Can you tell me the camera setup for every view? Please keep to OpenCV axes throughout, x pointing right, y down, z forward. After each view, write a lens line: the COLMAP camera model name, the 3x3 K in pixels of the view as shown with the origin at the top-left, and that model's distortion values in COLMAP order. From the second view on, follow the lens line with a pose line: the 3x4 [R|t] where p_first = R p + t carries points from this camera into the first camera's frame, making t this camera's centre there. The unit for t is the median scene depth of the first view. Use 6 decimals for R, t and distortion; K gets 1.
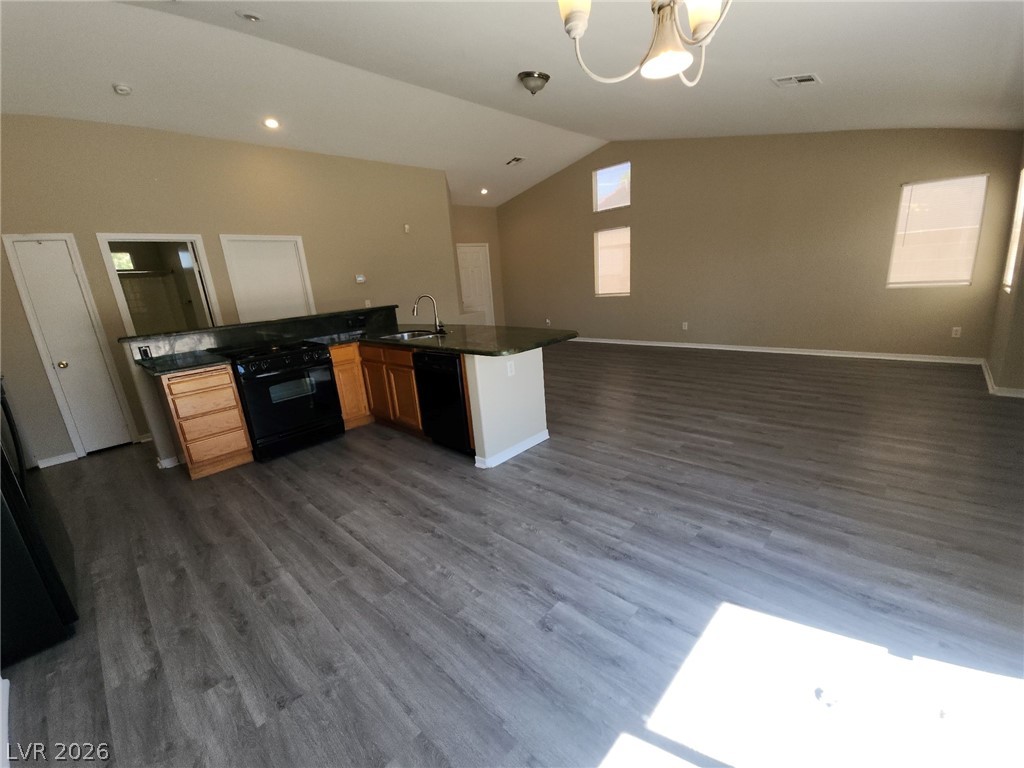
lens RADIAL K [[421.8, 0, 512.0], [0, 421.8, 384.0], [0, 0, 1]] dist [0.014766, -0.008770]
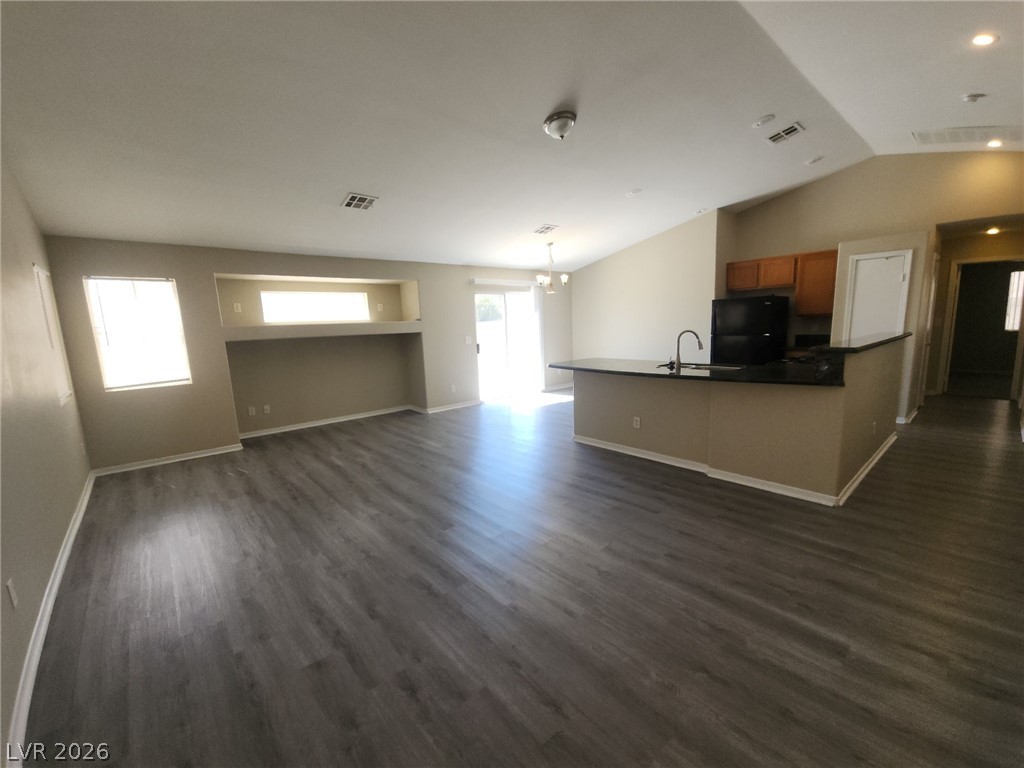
lens RADIAL K [[426.1, 0, 505.4], [0, 426.1, 389.7], [0, 0, 1]] dist [-0.013378, 0.000448]
pose [[-0.987530, 0.102225, 0.119729, 0.120233], [0.141067, 0.912206, 0.384682, -0.573381], [-0.069894, 0.396774, -0.915251, 2.178685]]
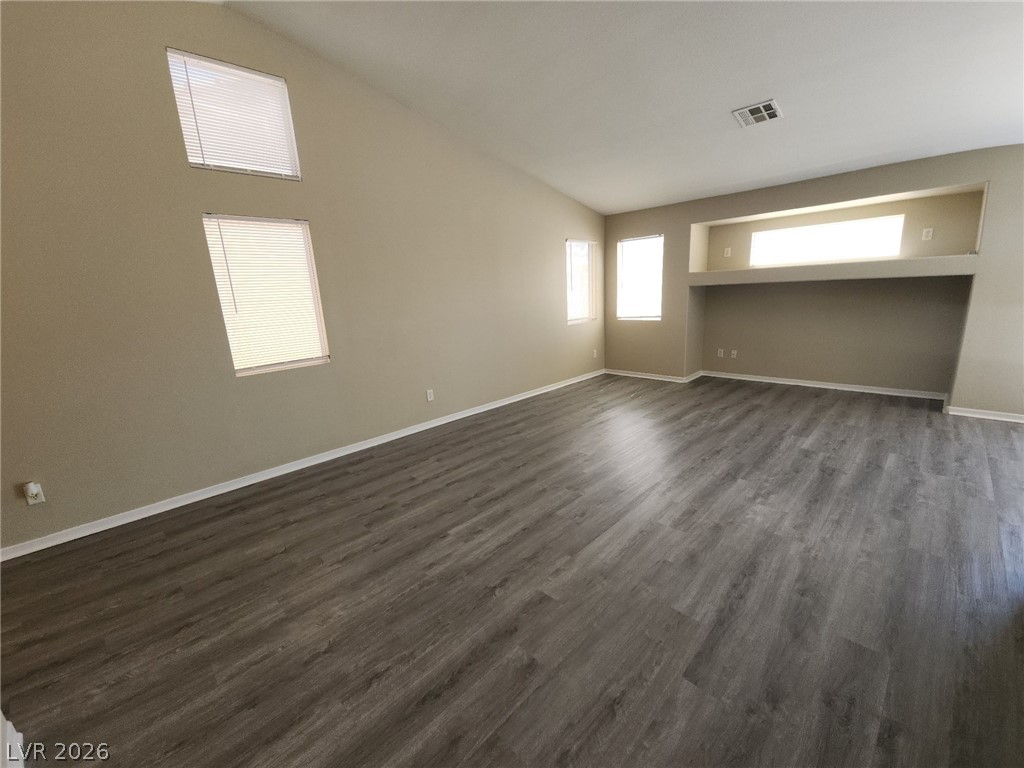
lens RADIAL K [[406.9, 0, 511.1], [0, 406.9, 398.0], [0, 0, 1]] dist [0.012491, -0.008147]
pose [[0.027556, -0.182865, 0.982752, -0.400548], [0.297246, 0.940153, 0.166604, -0.376683], [-0.954403, 0.287528, 0.080262, 1.552664]]
